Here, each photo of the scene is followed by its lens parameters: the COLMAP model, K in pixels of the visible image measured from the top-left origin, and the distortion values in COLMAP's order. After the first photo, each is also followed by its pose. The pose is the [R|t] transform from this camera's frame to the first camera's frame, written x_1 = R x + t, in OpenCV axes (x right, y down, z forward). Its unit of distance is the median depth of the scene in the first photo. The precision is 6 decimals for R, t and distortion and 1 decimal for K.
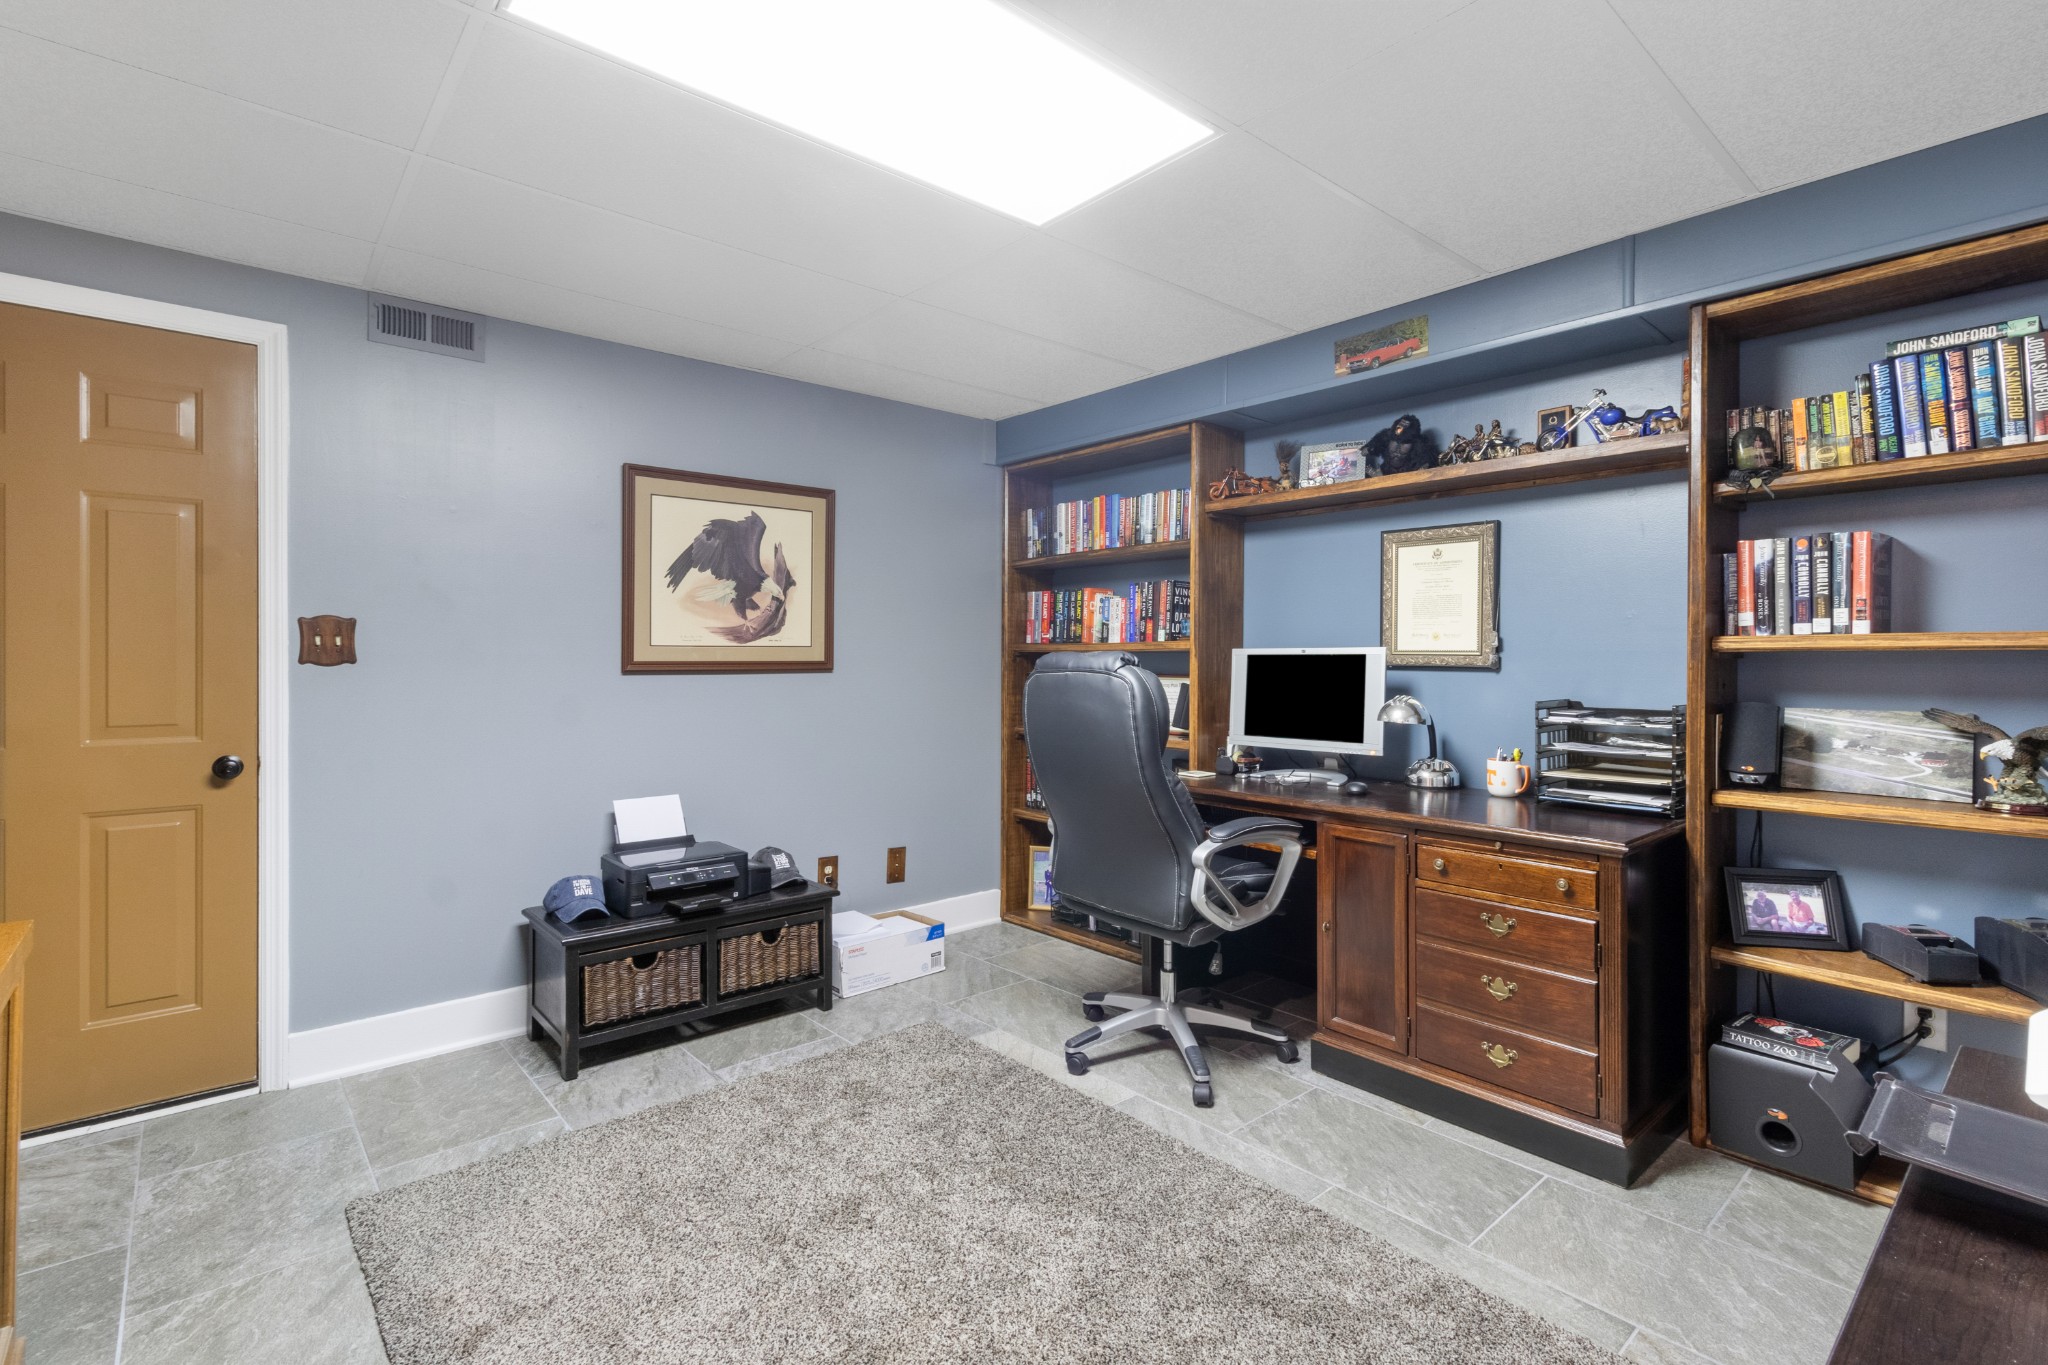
lens RADIAL K [[955.1, 0, 1022.7], [0, 955.1, 663.0], [0, 0, 1]] dist [-0.003737, 0.001440]
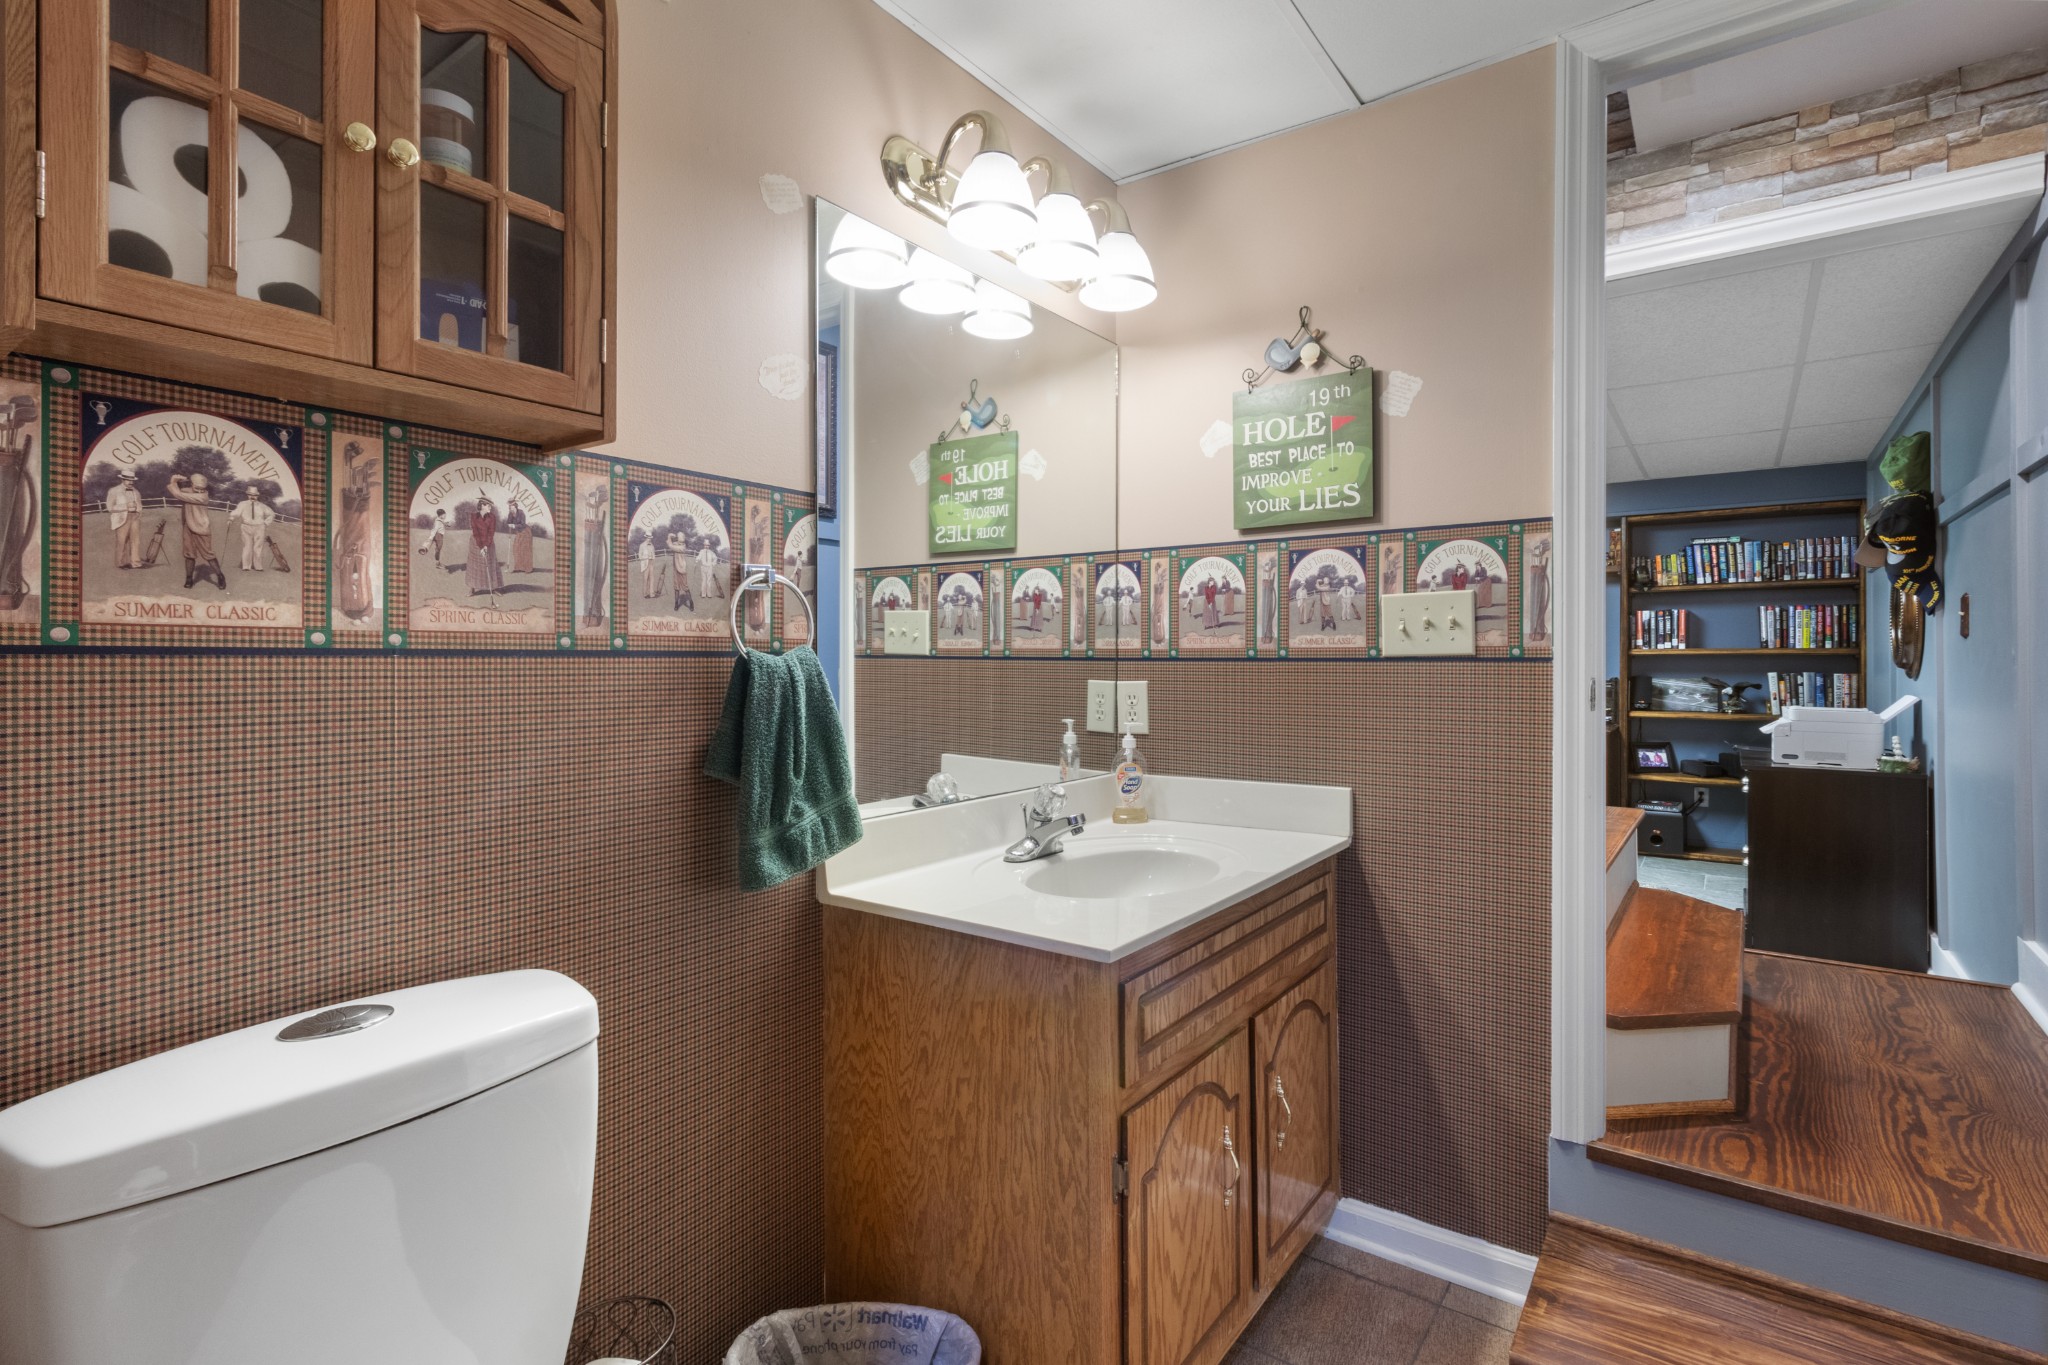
lens RADIAL K [[955.1, 0, 1023.5], [0, 955.1, 668.2], [0, 0, 1]] dist [-0.003737, 0.001440]
pose [[0.975423, -0.004907, 0.220285, -1.420189], [0.003557, 0.999972, 0.006524, -0.000325], [-0.220311, -0.005580, 0.975414, -1.124379]]
